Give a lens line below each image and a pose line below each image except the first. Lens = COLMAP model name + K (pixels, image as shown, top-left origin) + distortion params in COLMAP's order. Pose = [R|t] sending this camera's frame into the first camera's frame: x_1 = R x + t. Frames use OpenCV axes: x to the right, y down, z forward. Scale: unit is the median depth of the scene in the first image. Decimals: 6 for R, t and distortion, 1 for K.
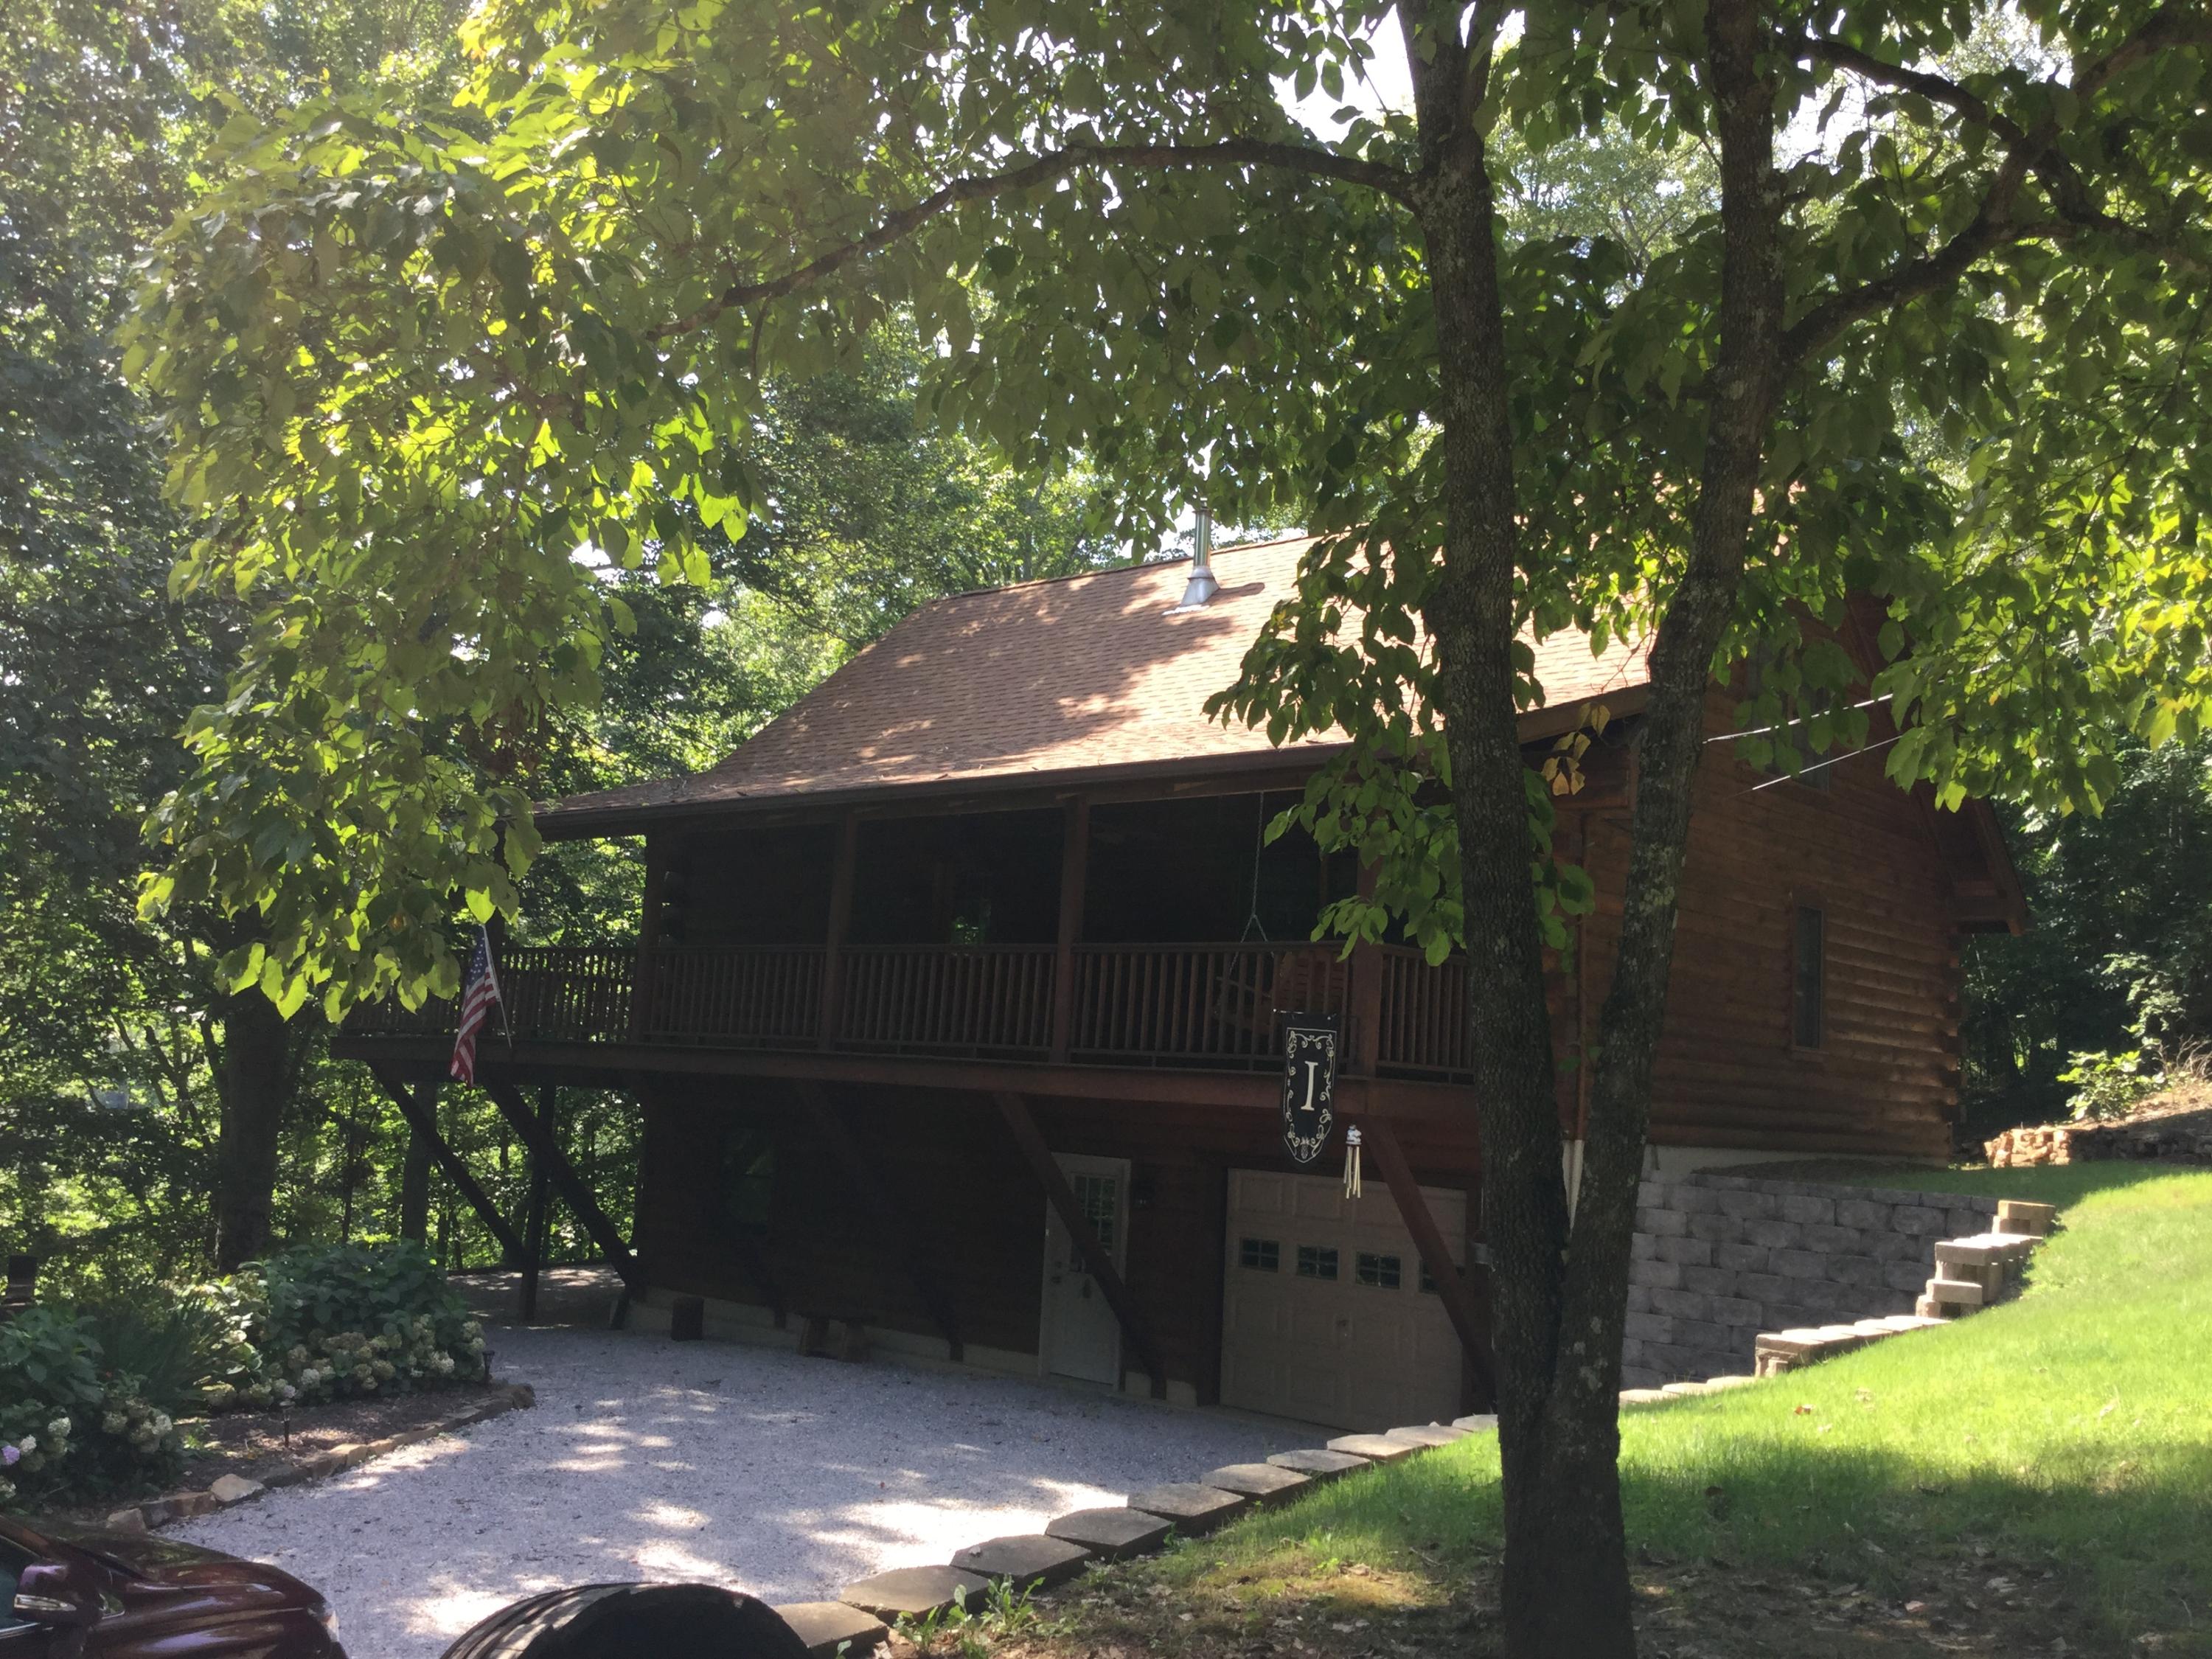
lens RADIAL K [[2005.7, 0, 1200.9], [0, 2005.7, 833.1], [0, 0, 1]] dist [-0.002550, -0.006783]
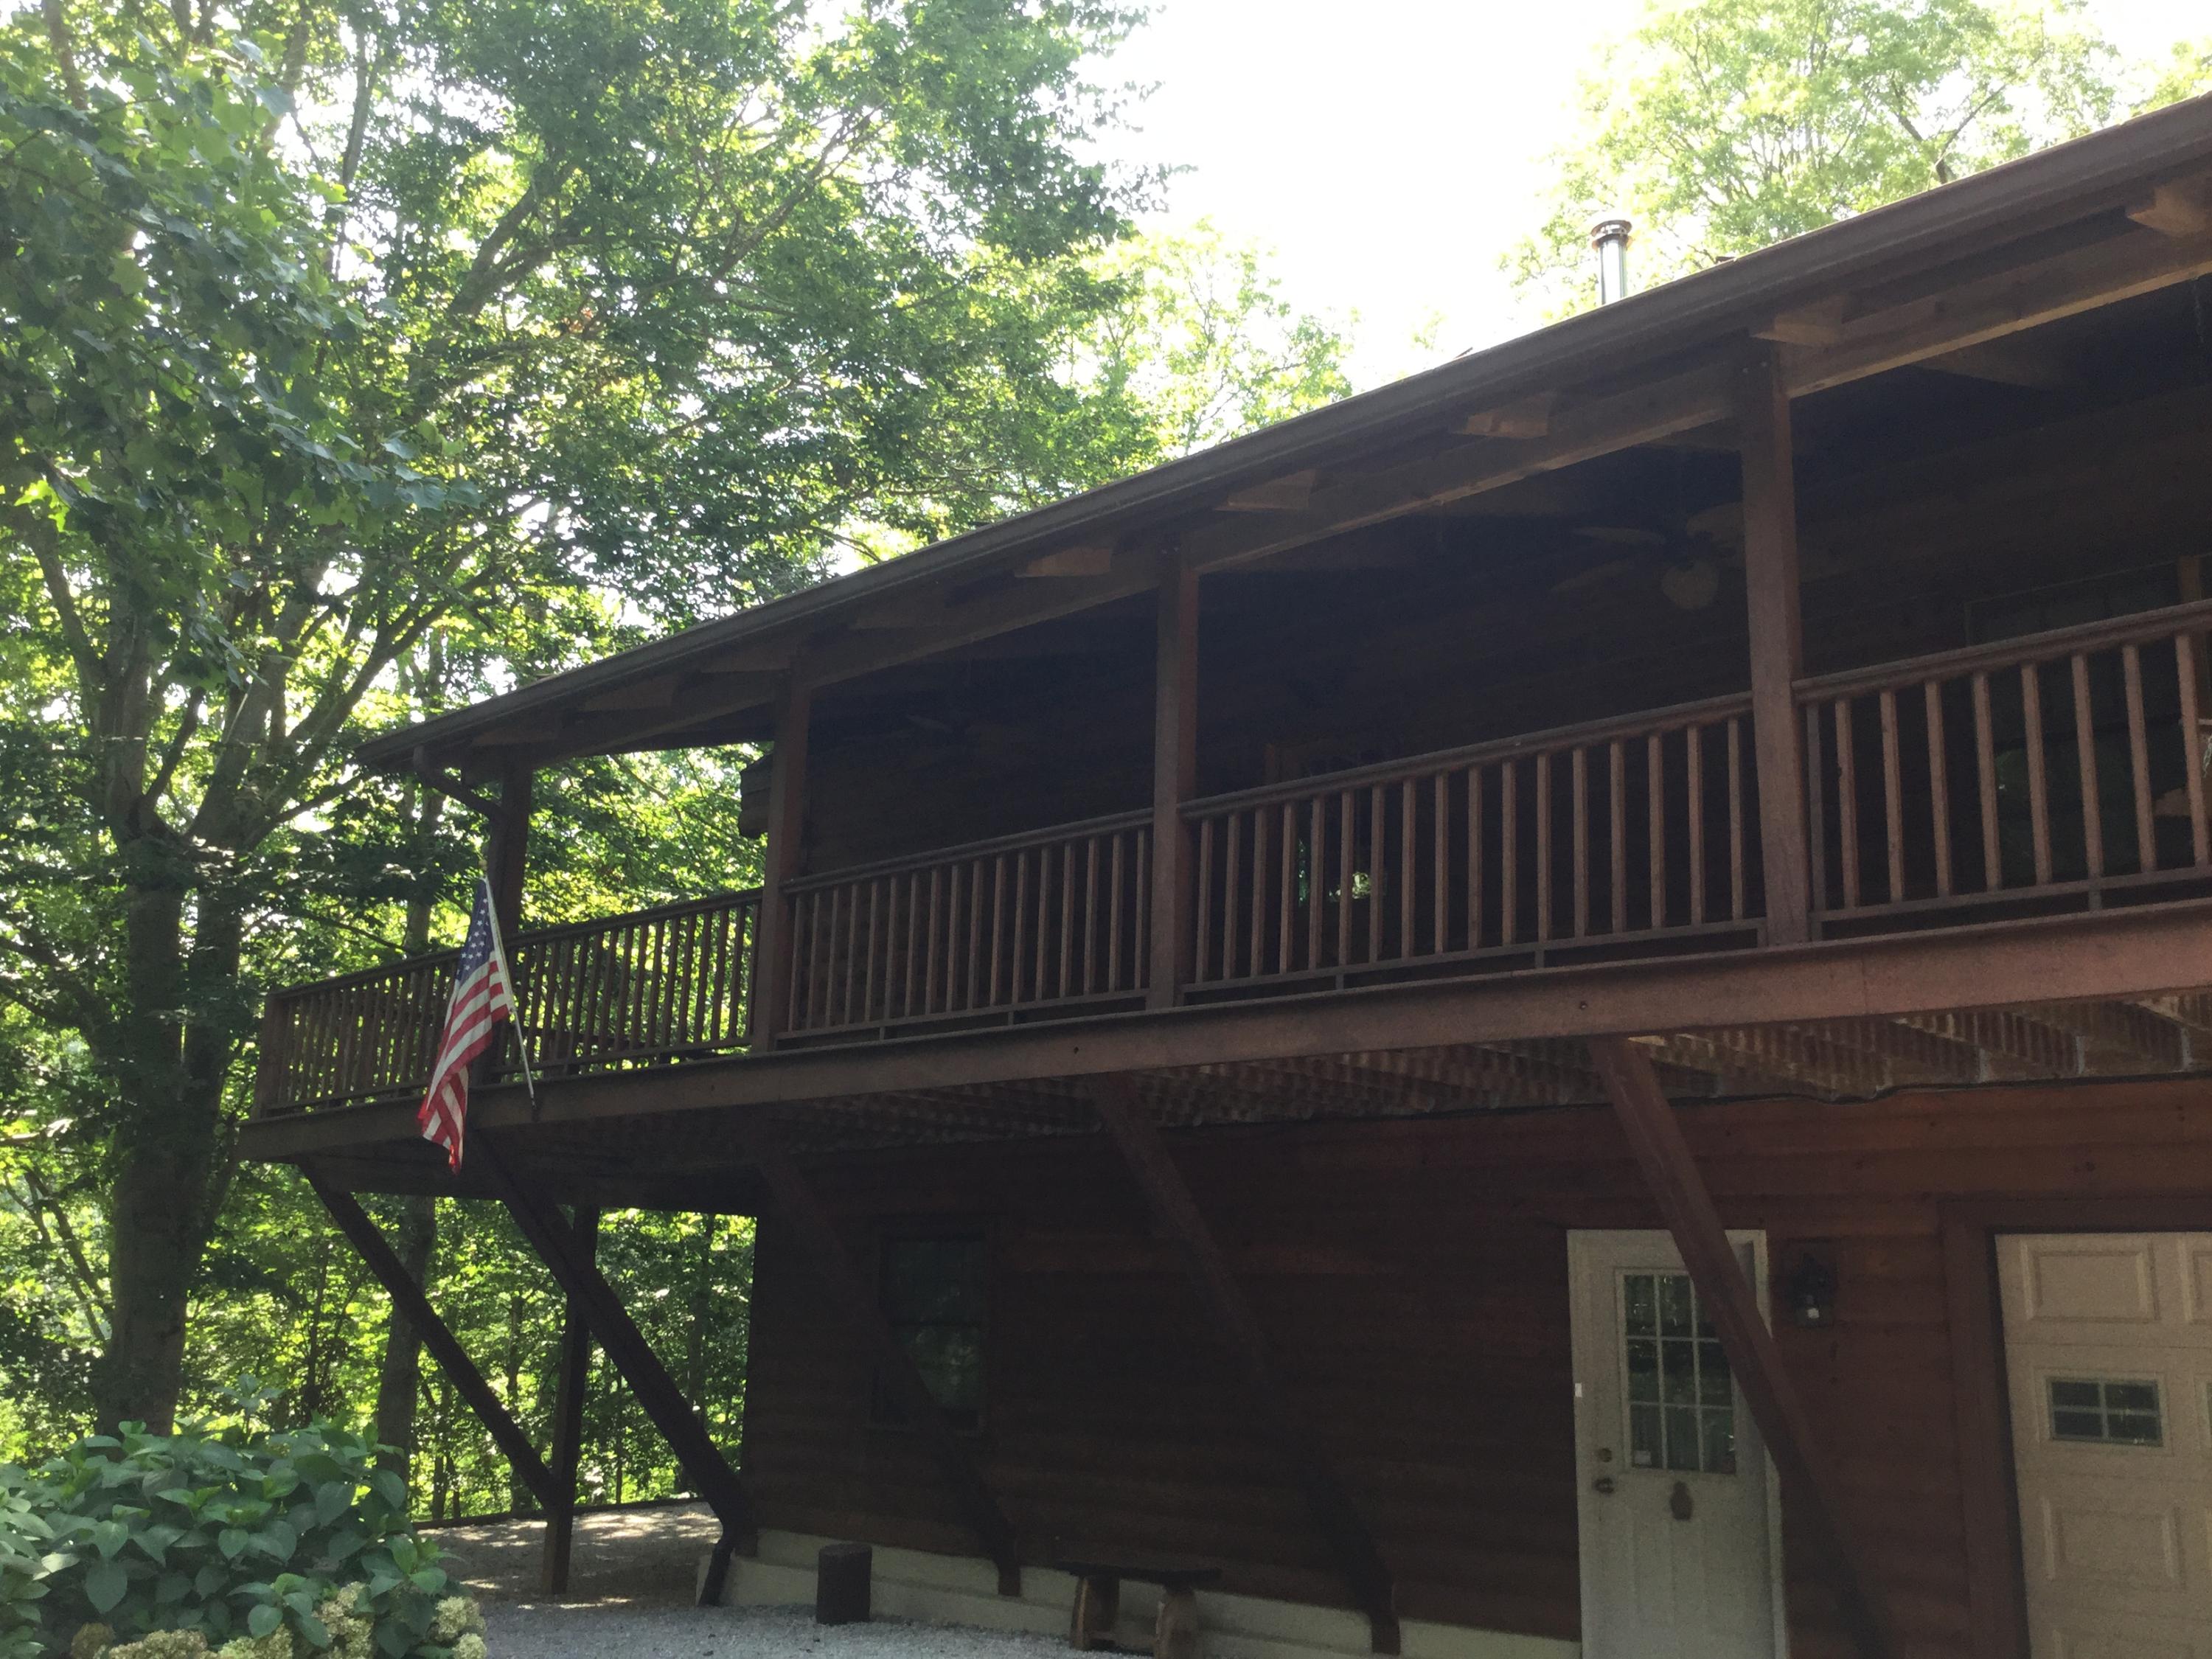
lens RADIAL K [[2015.1, 0, 1106.0], [0, 2015.1, 829.5], [0, 0, 1]] dist [-0.004295, -0.010784]
pose [[0.998235, -0.039393, -0.044452, -0.155058], [0.033861, 0.992316, -0.119004, 0.106096], [0.048798, 0.117289, 0.991898, 0.435806]]
